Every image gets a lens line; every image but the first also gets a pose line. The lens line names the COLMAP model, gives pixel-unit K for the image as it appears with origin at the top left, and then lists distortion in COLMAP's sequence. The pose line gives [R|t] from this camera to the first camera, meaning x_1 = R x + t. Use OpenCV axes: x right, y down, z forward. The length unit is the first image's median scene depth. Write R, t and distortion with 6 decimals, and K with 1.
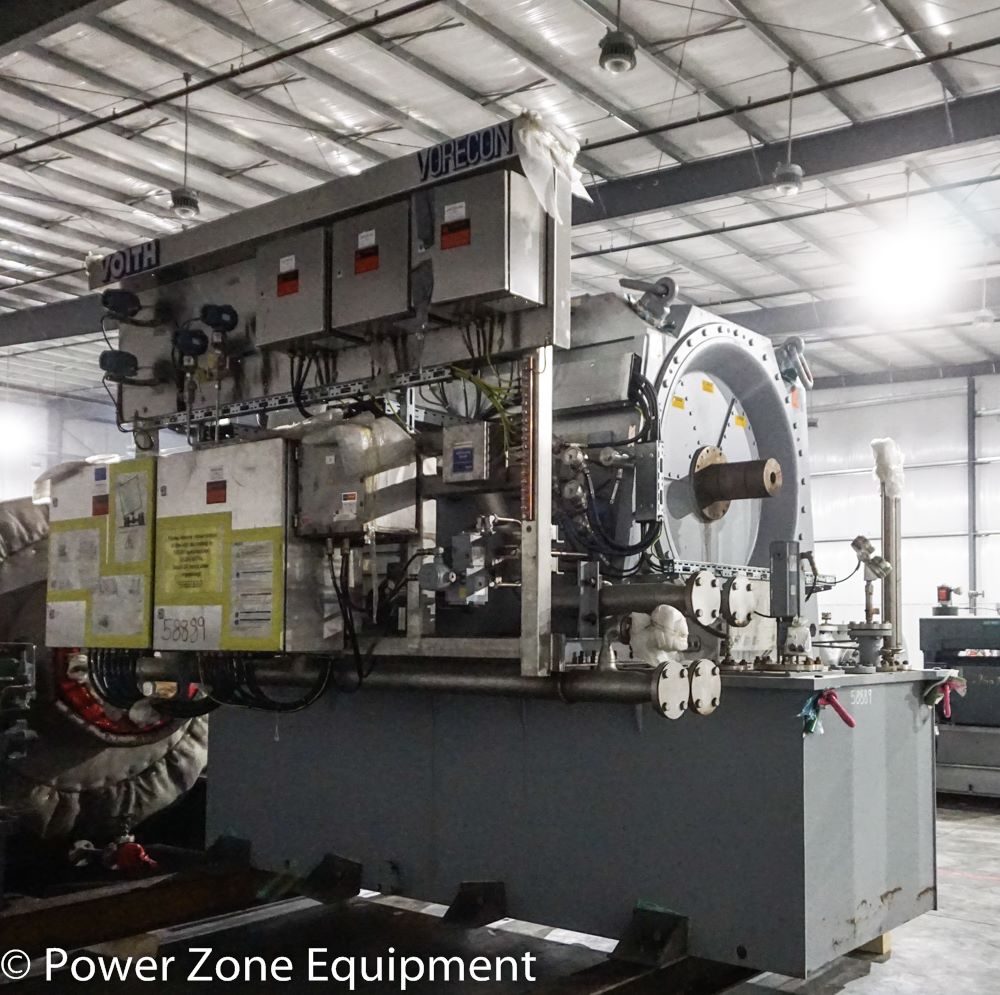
lens RADIAL K [[1185.2, 0, 500.0], [0, 1185.2, 497.5], [0, 0, 1]] dist [-0.013555, -0.055859]
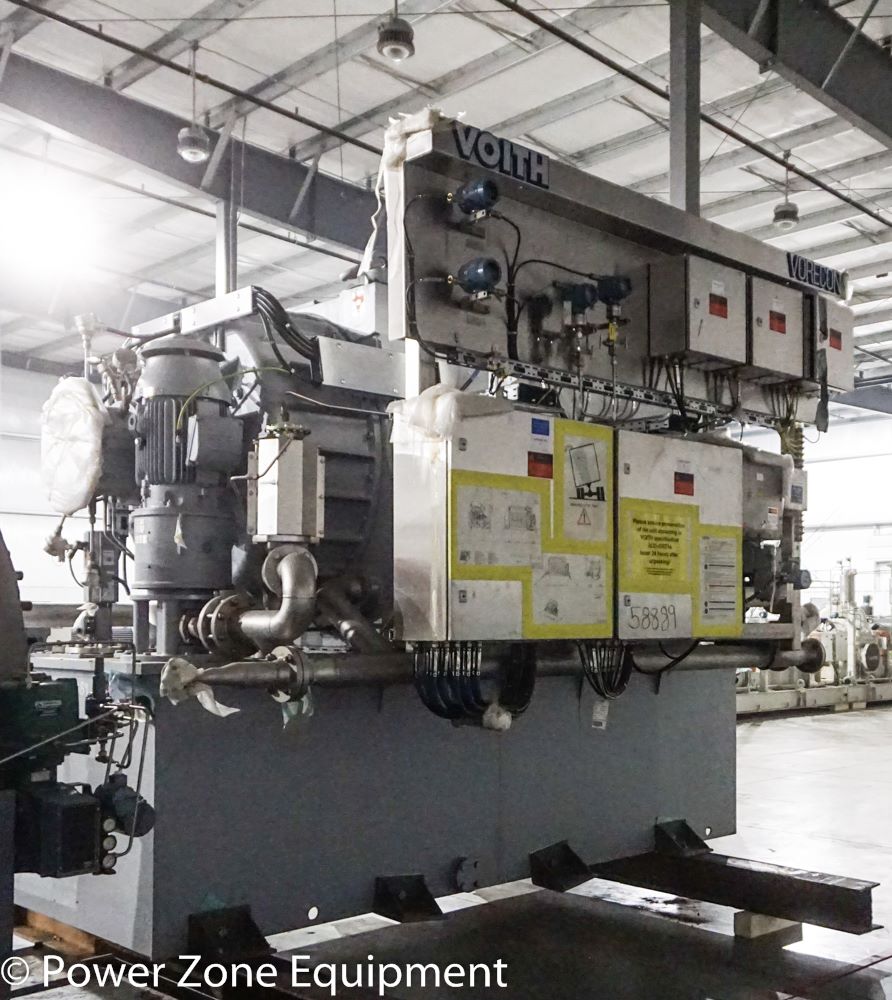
lens RADIAL K [[1212.2, 0, 446.2], [0, 1212.2, 543.1], [0, 0, 1]] dist [0.010914, -0.002156]
pose [[0.140647, 0.059815, 0.988251, -1.274148], [-0.112698, 0.992653, -0.044042, 0.113293], [-0.983625, -0.105180, 0.146355, 1.023498]]
